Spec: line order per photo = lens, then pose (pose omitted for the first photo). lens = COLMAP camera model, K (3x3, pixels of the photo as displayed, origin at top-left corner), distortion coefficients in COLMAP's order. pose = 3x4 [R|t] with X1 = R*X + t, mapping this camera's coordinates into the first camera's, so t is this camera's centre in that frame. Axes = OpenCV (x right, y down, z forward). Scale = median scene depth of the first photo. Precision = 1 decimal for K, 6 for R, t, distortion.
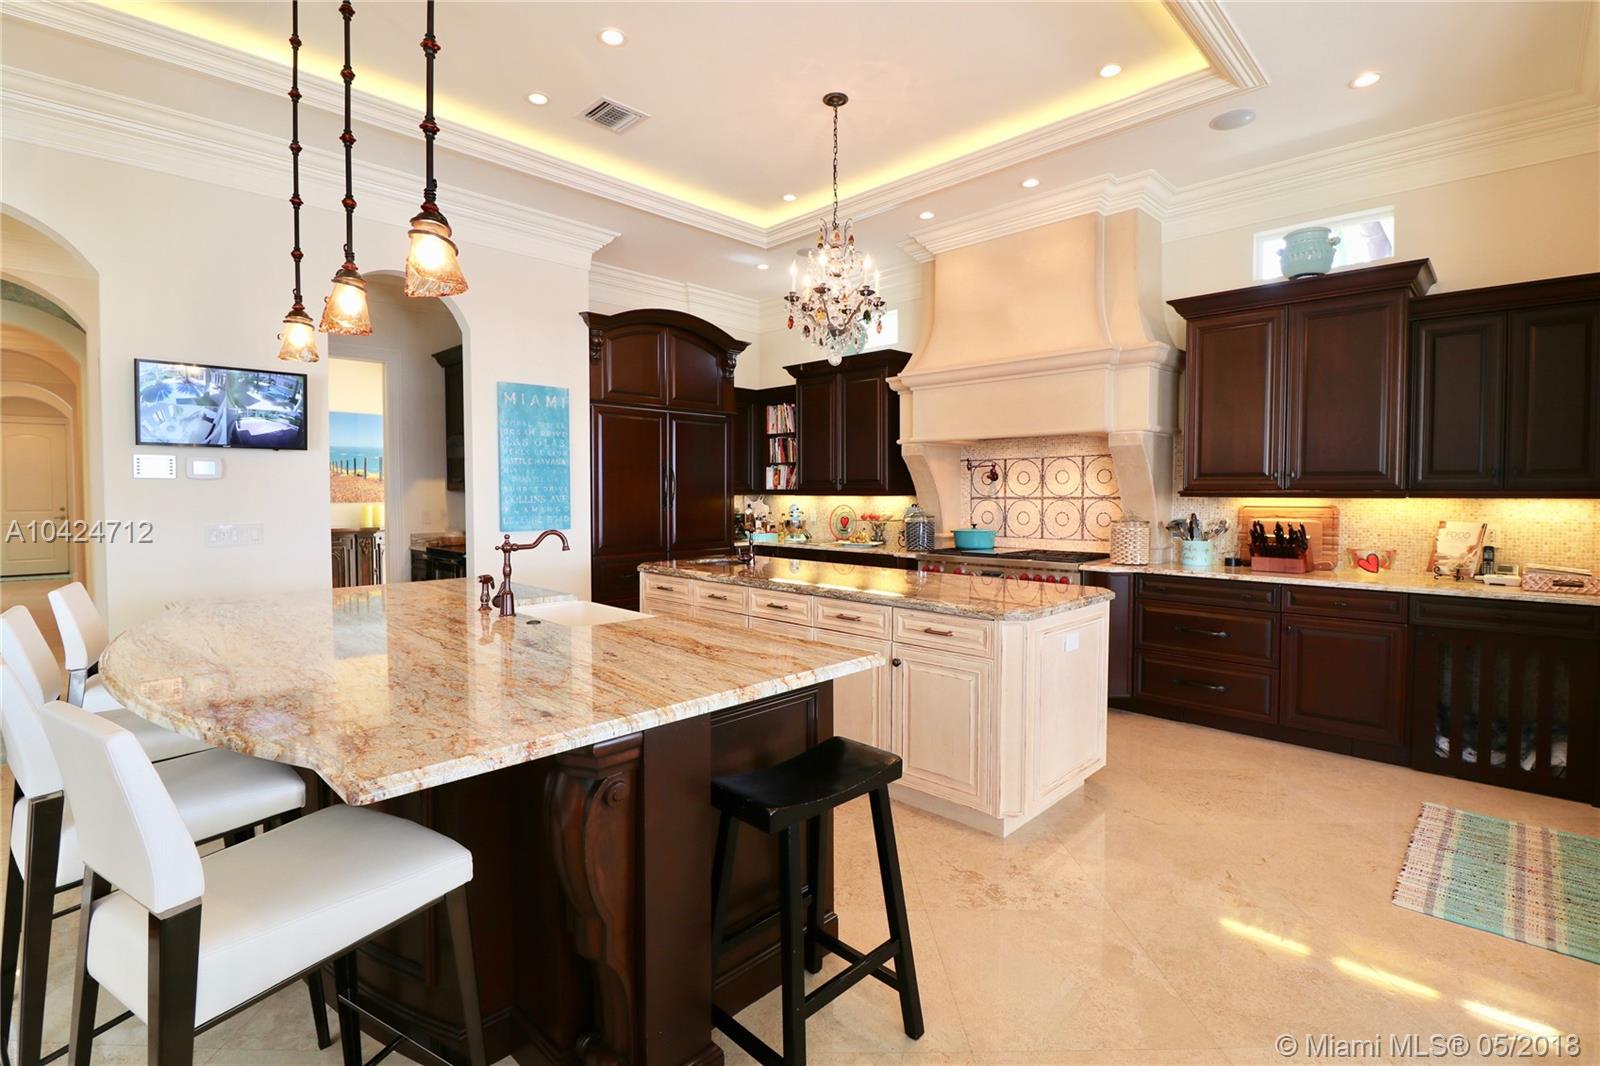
lens RADIAL K [[740.1, 0, 794.7], [0, 740.1, 526.0], [0, 0, 1]] dist [-0.002068, -0.000498]
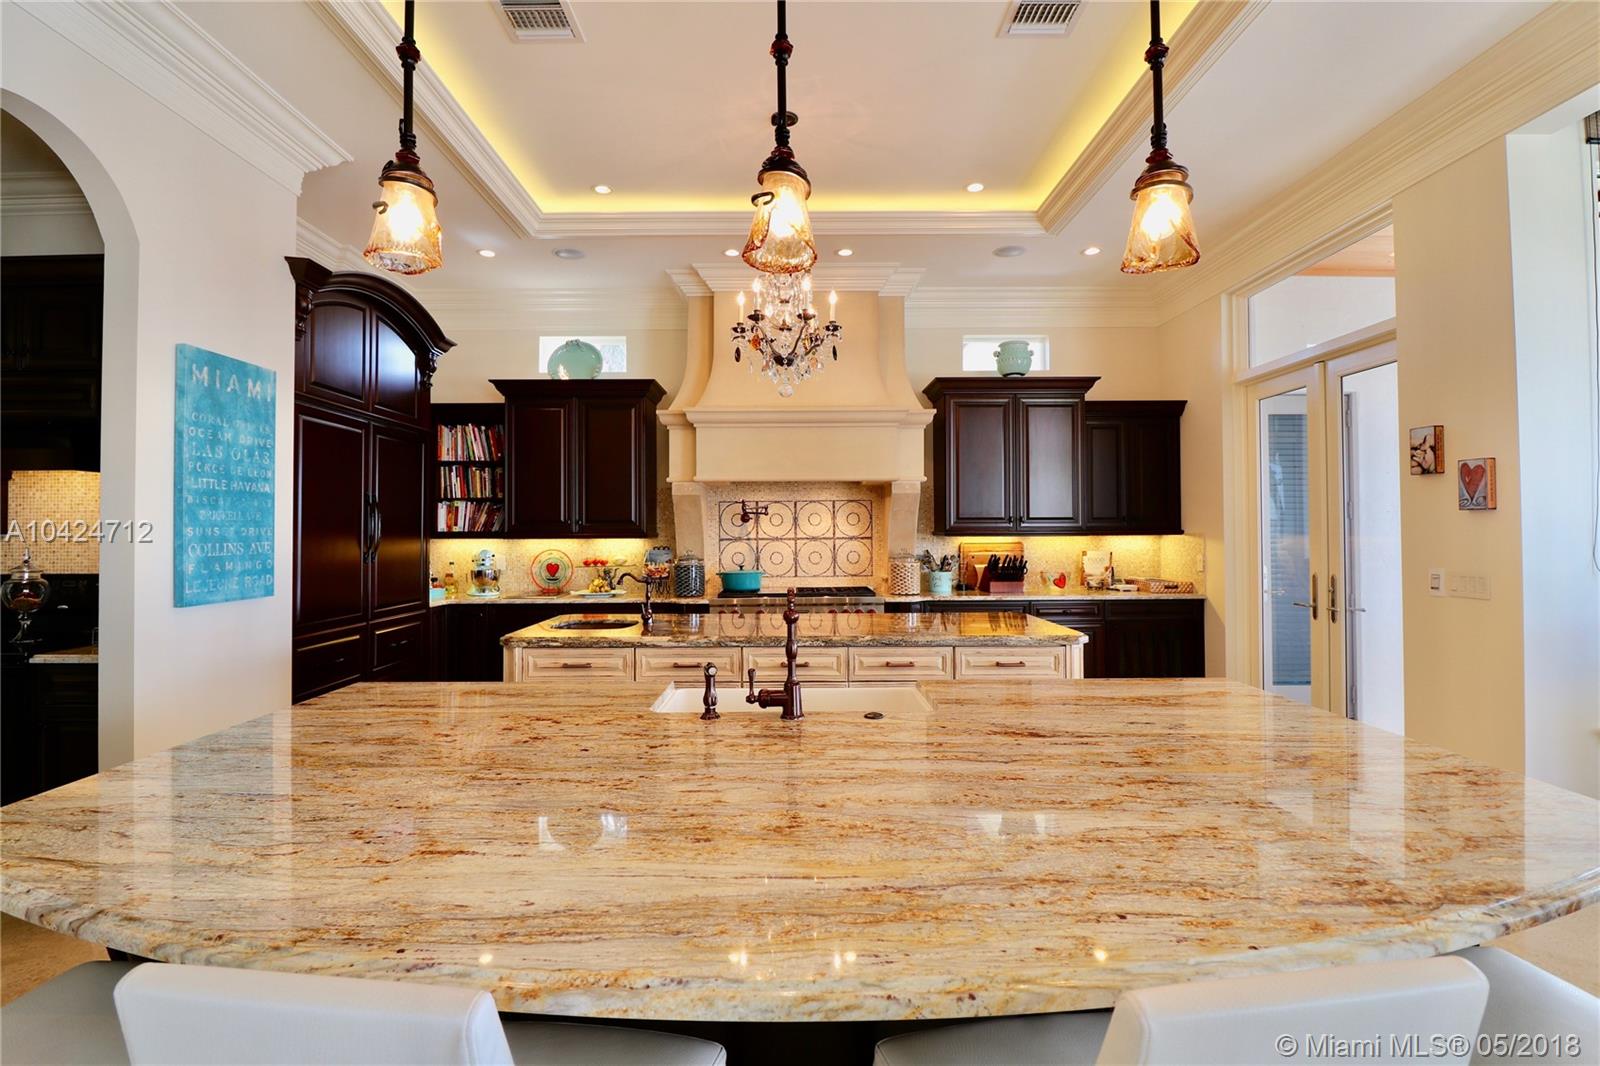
lens RADIAL K [[740.1, 0, 794.7], [0, 740.1, 526.0], [0, 0, 1]] dist [-0.002068, -0.000498]
pose [[0.712632, 0.002309, 0.701535, -0.422593], [0.037551, 0.998435, -0.041432, -0.012301], [-0.700533, 0.055869, 0.711430, 0.247888]]
